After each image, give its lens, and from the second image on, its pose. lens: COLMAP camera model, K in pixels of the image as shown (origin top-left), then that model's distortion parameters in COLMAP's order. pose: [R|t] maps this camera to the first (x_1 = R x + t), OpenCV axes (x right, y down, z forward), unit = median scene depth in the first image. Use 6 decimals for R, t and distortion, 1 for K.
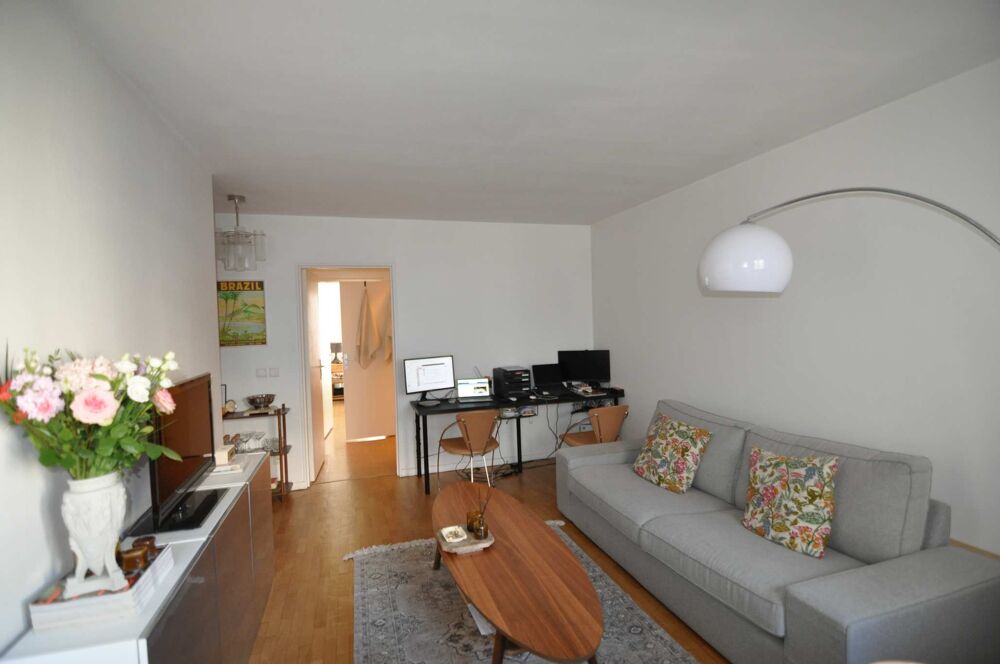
lens RADIAL K [[466.3, 0, 498.7], [0, 466.3, 333.3], [0, 0, 1]] dist [-0.000311, 0.000041]
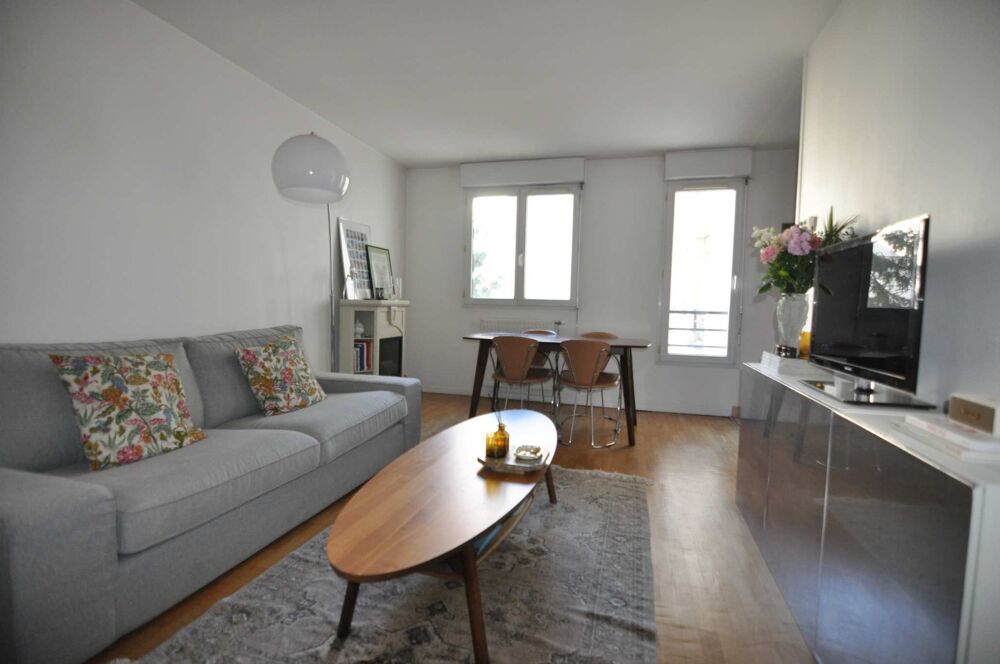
lens RADIAL K [[466.3, 0, 501.4], [0, 466.3, 333.3], [0, 0, 1]] dist [-0.000311, 0.000041]
pose [[-0.834298, -0.027570, 0.550625, -0.469429], [0.011957, 0.997609, 0.068067, 0.165001], [-0.551185, 0.063372, -0.831973, 1.603924]]
